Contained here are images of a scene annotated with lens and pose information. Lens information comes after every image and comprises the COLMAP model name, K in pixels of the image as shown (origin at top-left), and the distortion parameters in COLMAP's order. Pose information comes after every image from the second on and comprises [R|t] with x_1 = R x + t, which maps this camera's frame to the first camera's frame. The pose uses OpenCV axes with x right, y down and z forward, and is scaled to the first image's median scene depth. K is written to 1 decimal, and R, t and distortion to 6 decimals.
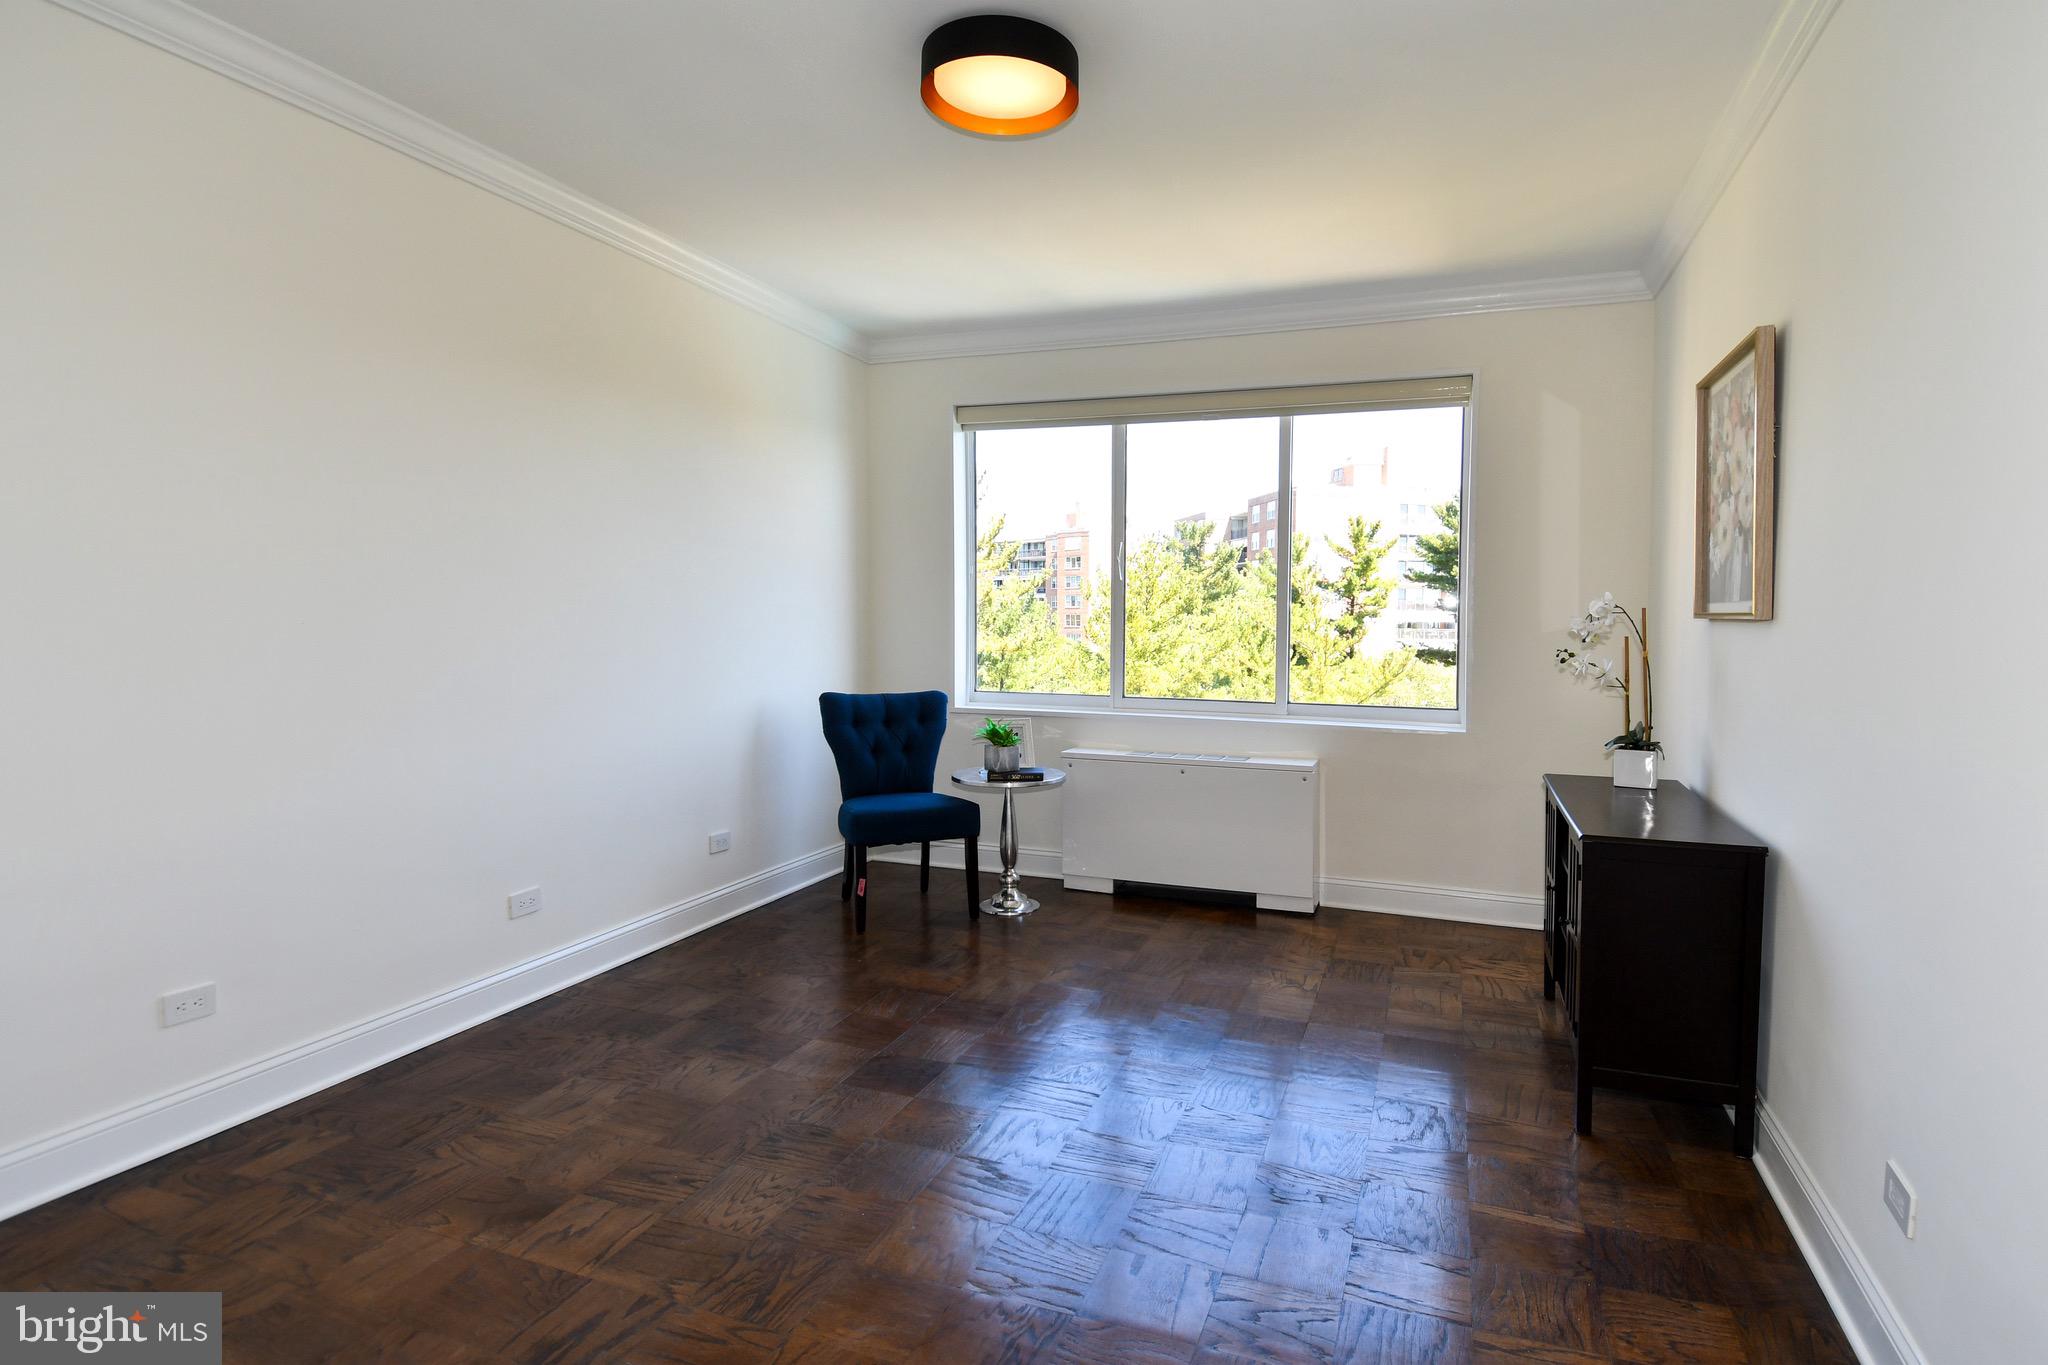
lens RADIAL K [[1088.7, 0, 1024.0], [0, 1088.7, 682.5], [0, 0, 1]] dist [-0.001289, -0.000241]
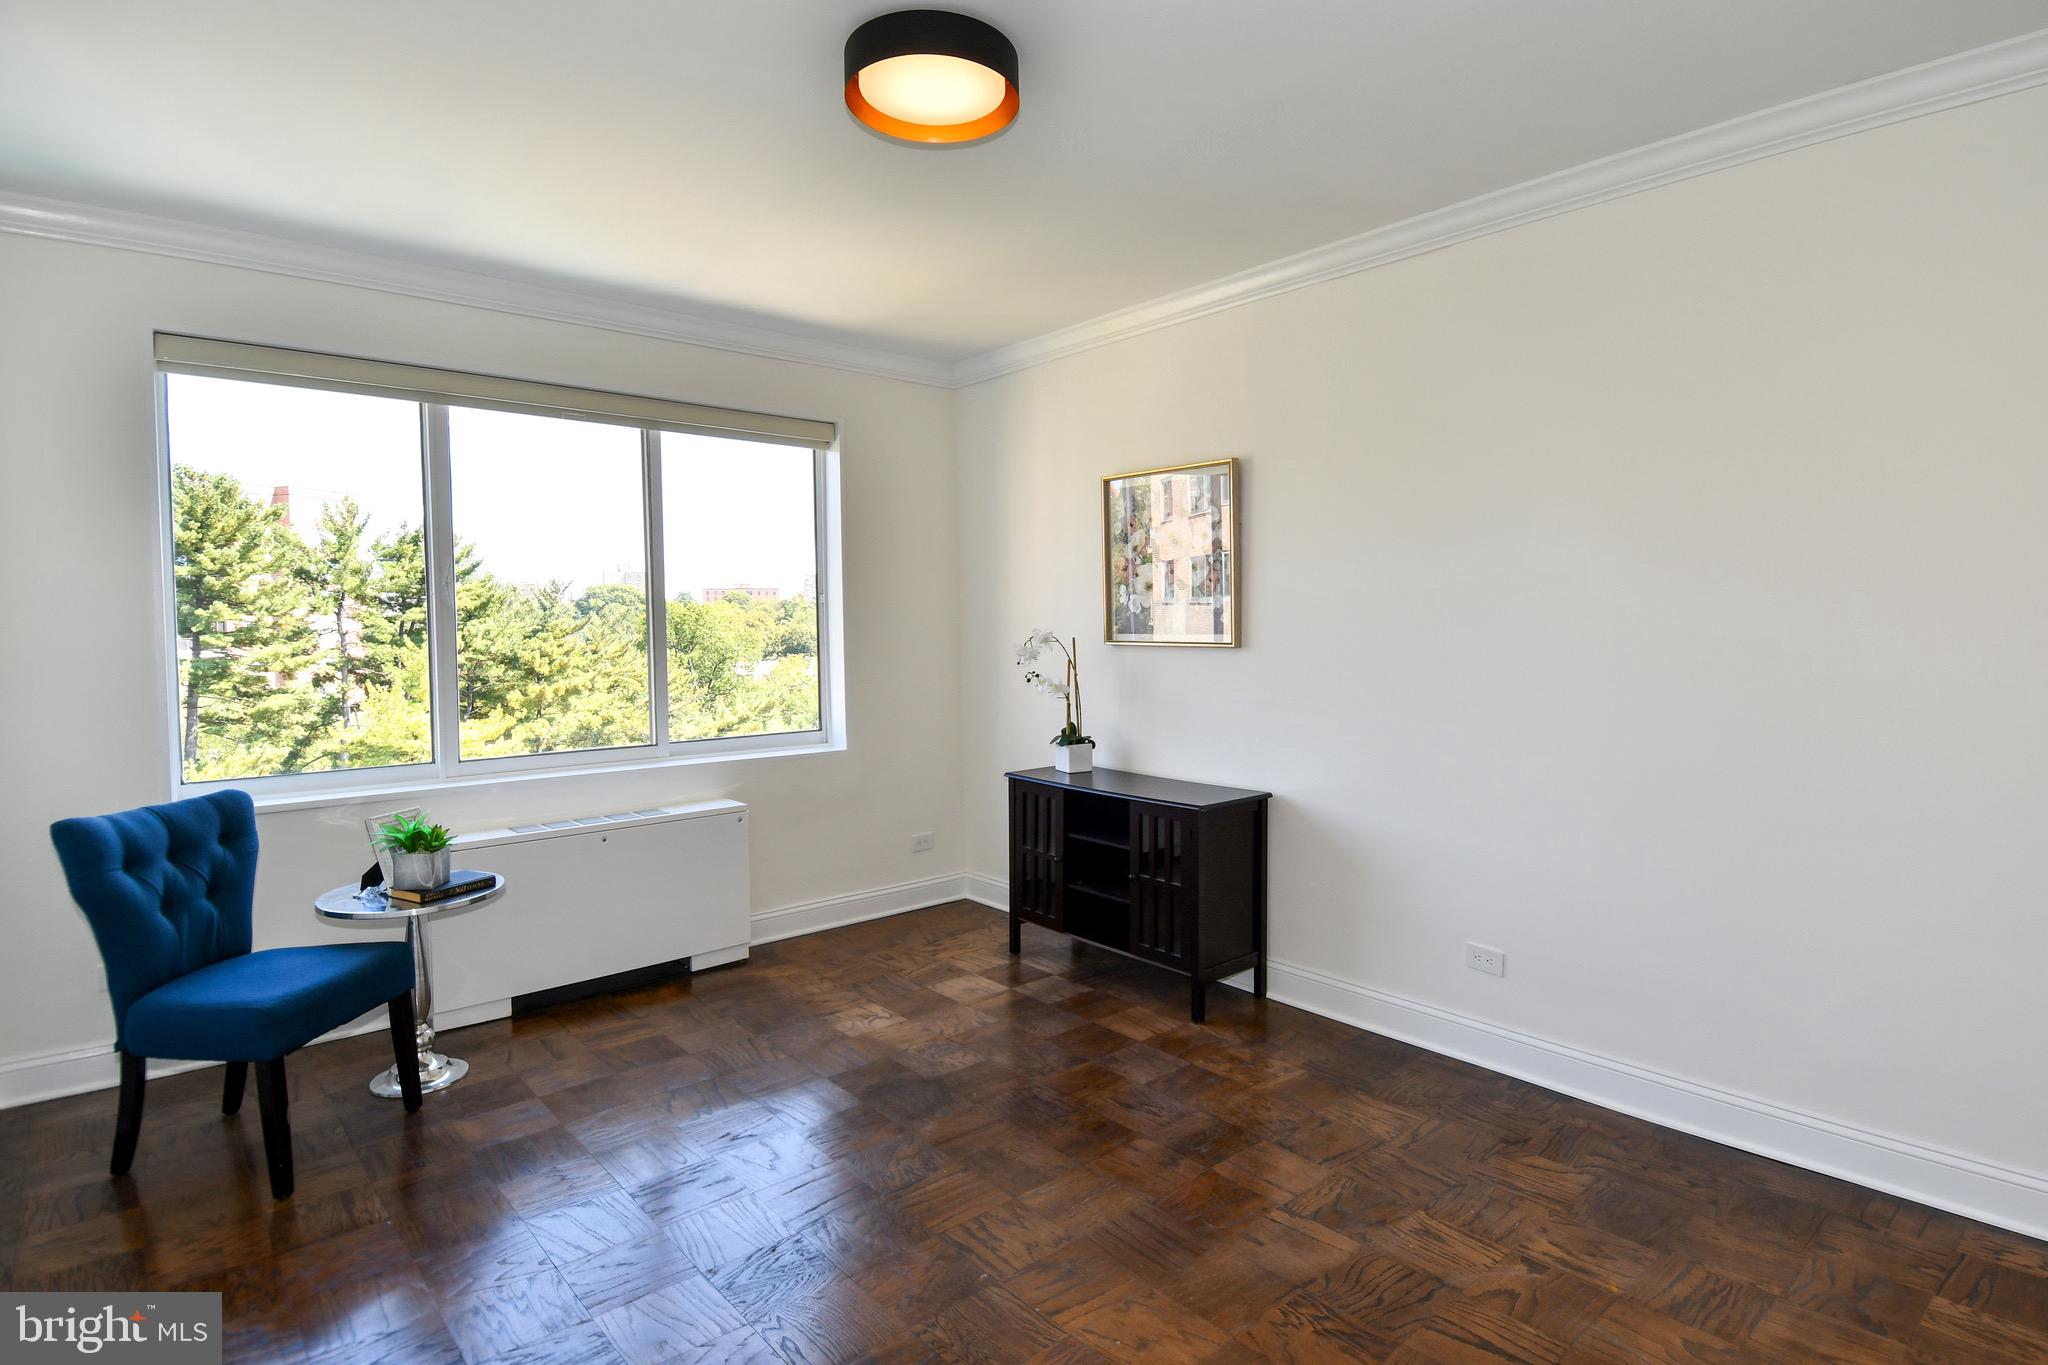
lens RADIAL K [[1062.9, 0, 1051.0], [0, 1062.9, 665.8], [0, 0, 1]] dist [0.057122, -0.060232]
pose [[0.438592, -0.046517, 0.897482, -0.465286], [0.070923, 0.997336, 0.017033, -0.043872], [-0.895883, 0.056182, 0.440723, 0.333080]]
